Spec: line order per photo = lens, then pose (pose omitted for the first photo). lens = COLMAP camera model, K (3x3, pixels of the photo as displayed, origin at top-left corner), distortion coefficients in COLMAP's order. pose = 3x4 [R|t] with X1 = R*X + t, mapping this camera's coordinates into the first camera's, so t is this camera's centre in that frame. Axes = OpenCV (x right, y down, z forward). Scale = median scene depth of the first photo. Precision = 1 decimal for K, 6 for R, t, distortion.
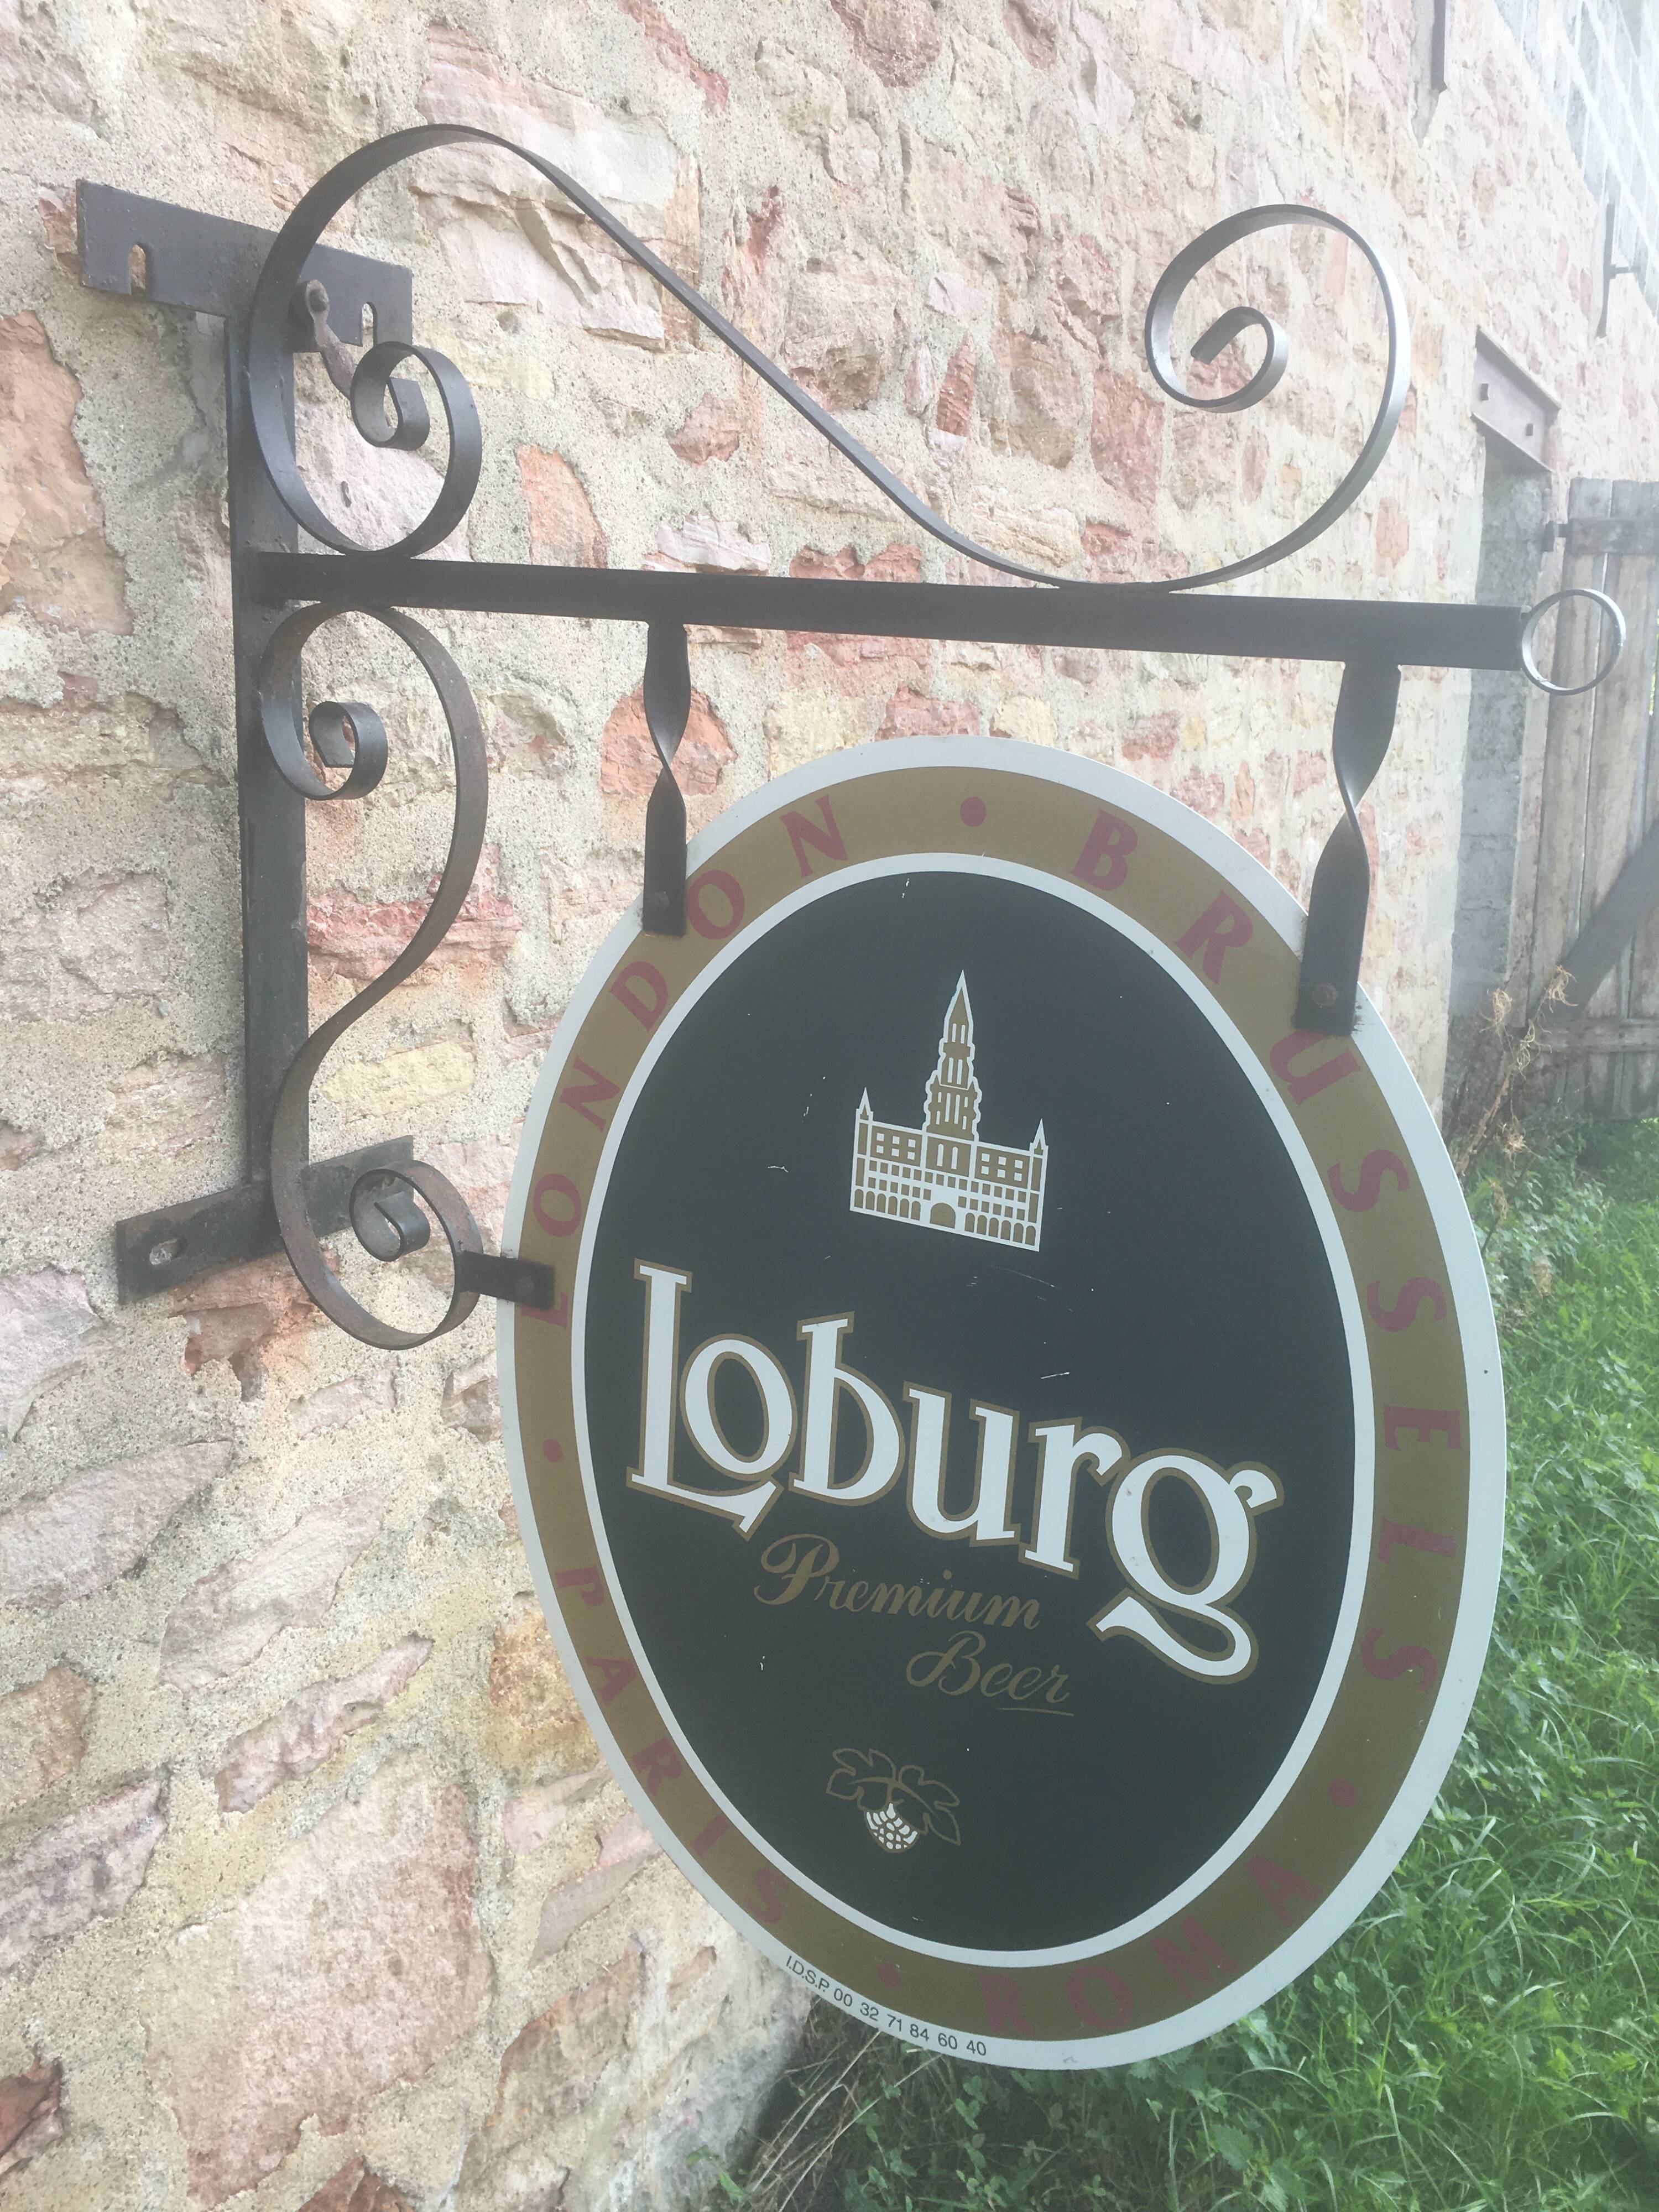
lens RADIAL K [[1896.7, 0, 823.6], [0, 1896.7, 1107.6], [0, 0, 1]] dist [0.079501, -0.107069]
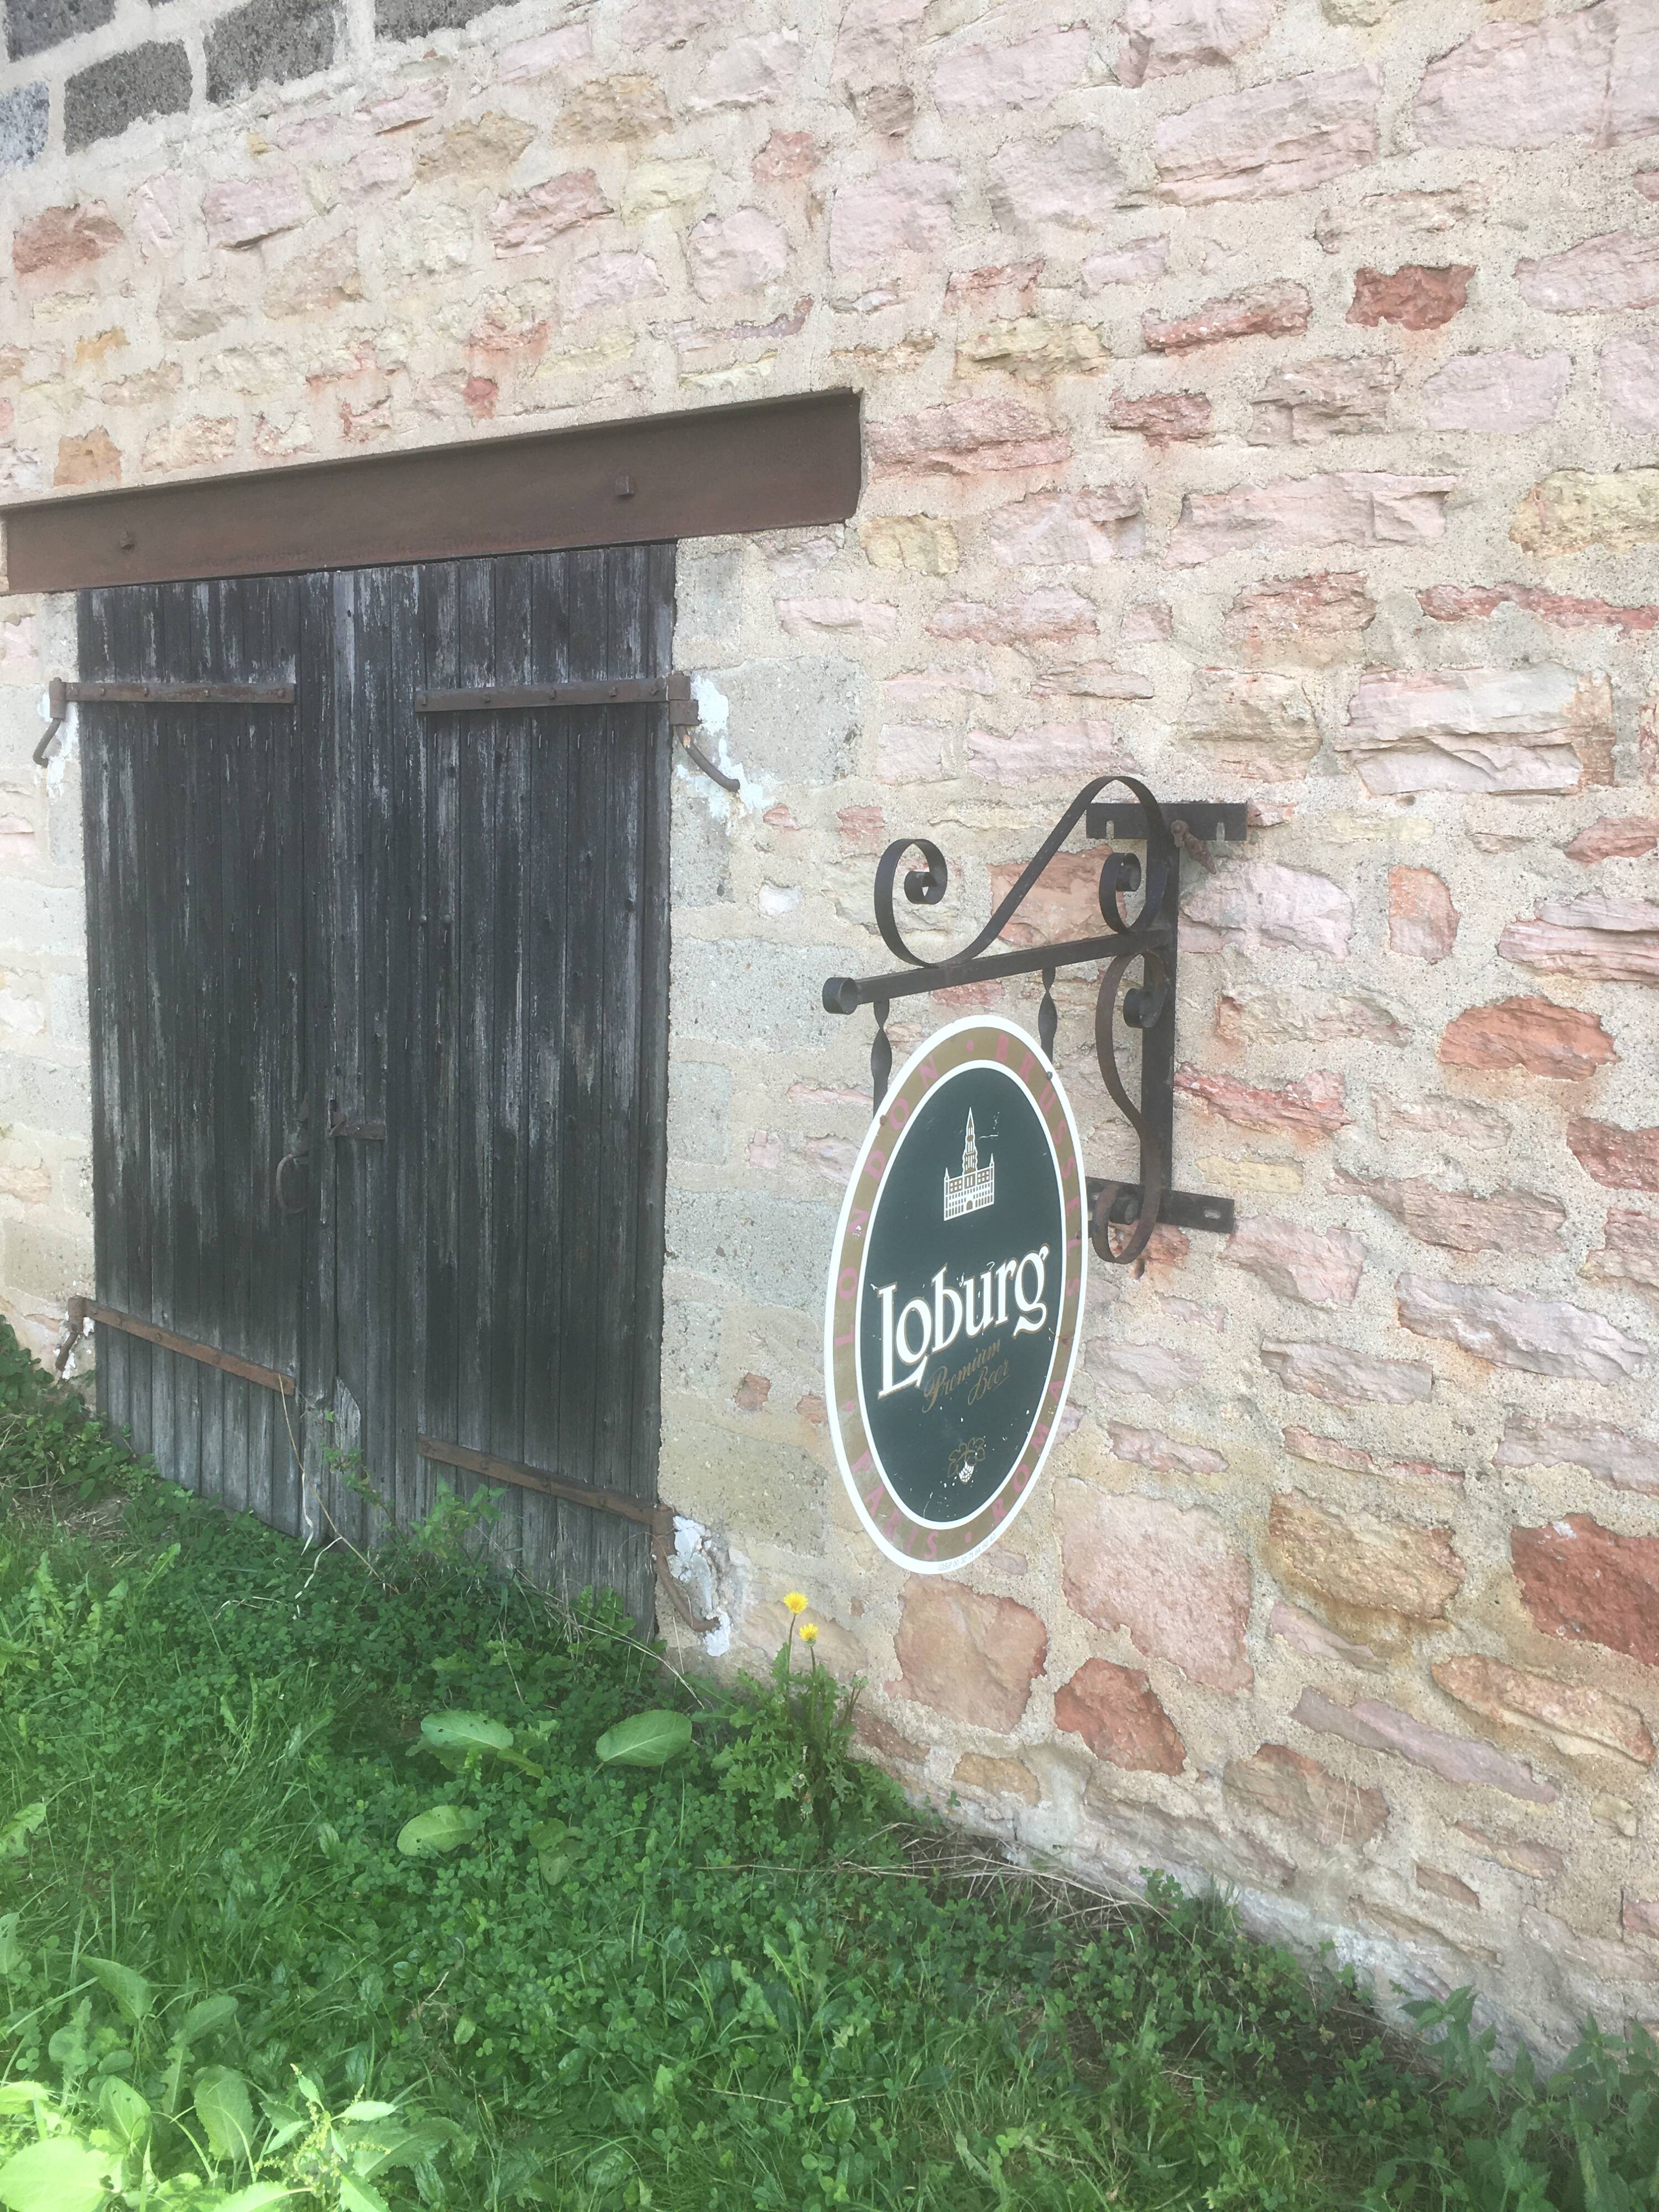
lens RADIAL K [[1896.7, 0, 831.7], [0, 1896.7, 1095.6], [0, 0, 1]] dist [0.079501, -0.107069]
pose [[0.162477, -0.246886, 0.955326, -2.197062], [0.251114, 0.946659, 0.201937, -0.597018], [-0.954224, 0.207086, 0.215807, 0.586794]]
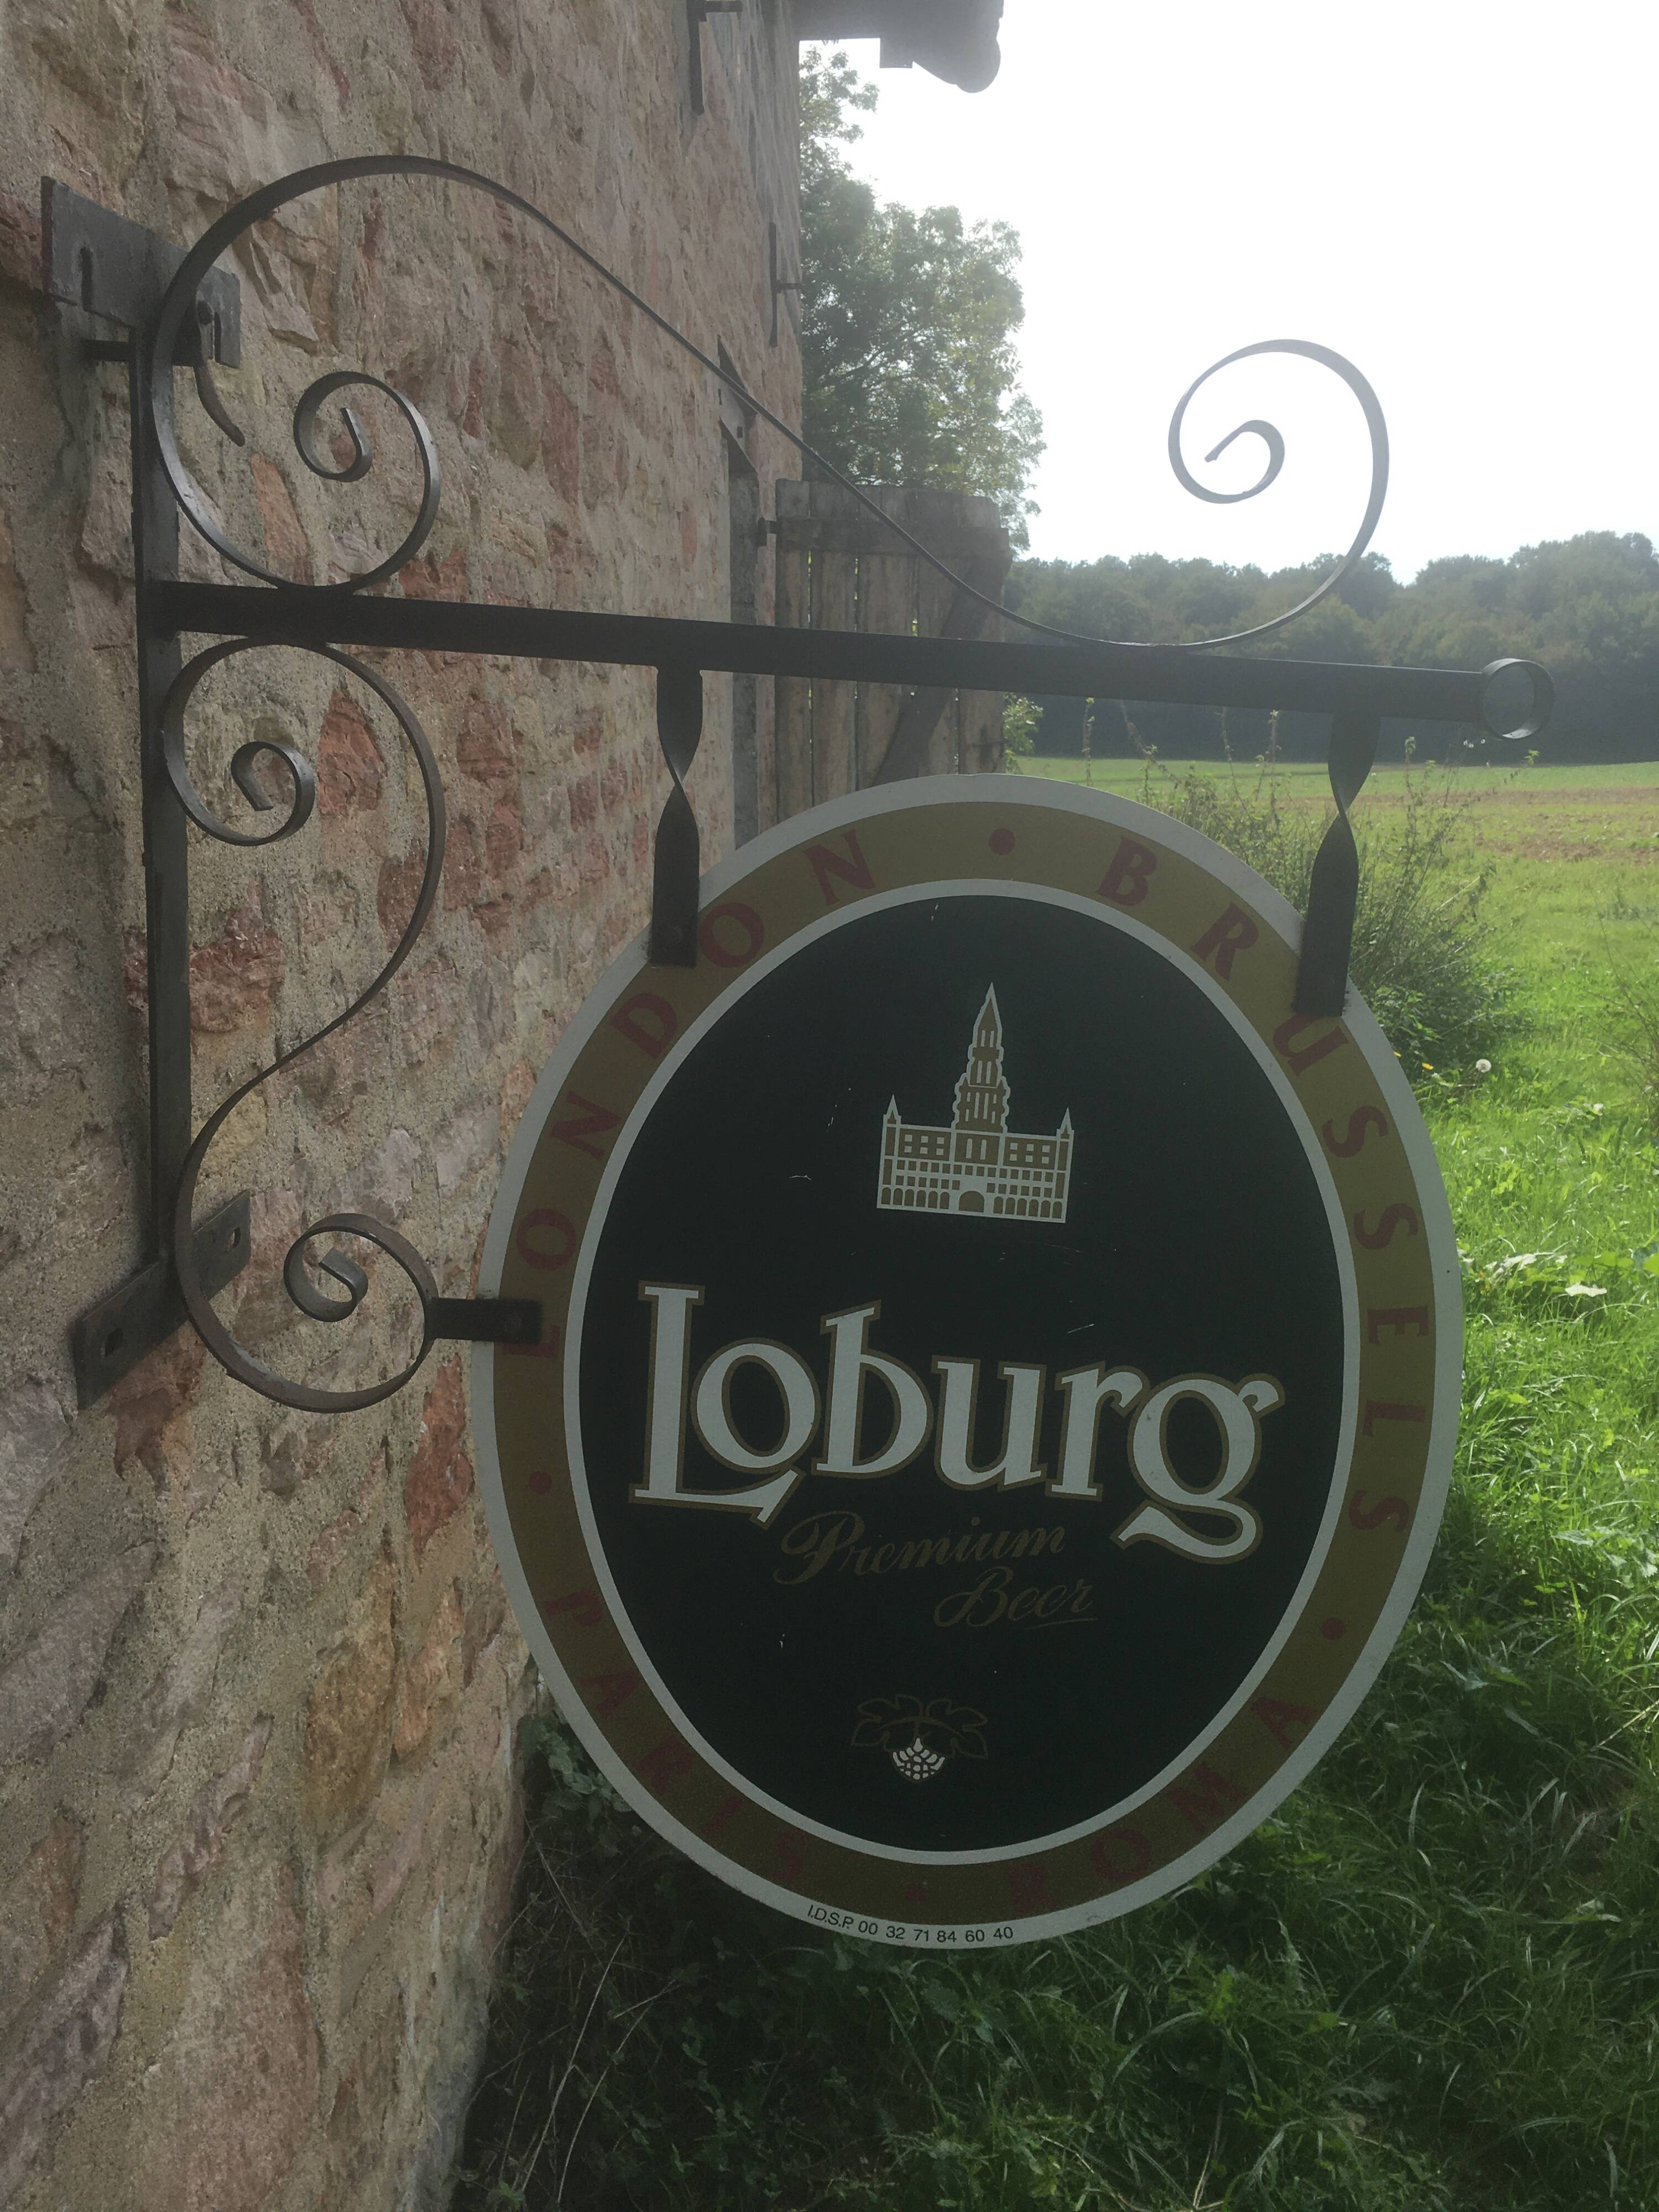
lens RADIAL K [[1896.7, 0, 832.2], [0, 1896.7, 1107.9], [0, 0, 1]] dist [0.079501, -0.107069]
pose [[0.897287, -0.097897, 0.430456, -0.467751], [0.090442, 0.995184, 0.037805, -0.046142], [-0.432084, 0.005009, 0.901820, 0.027128]]
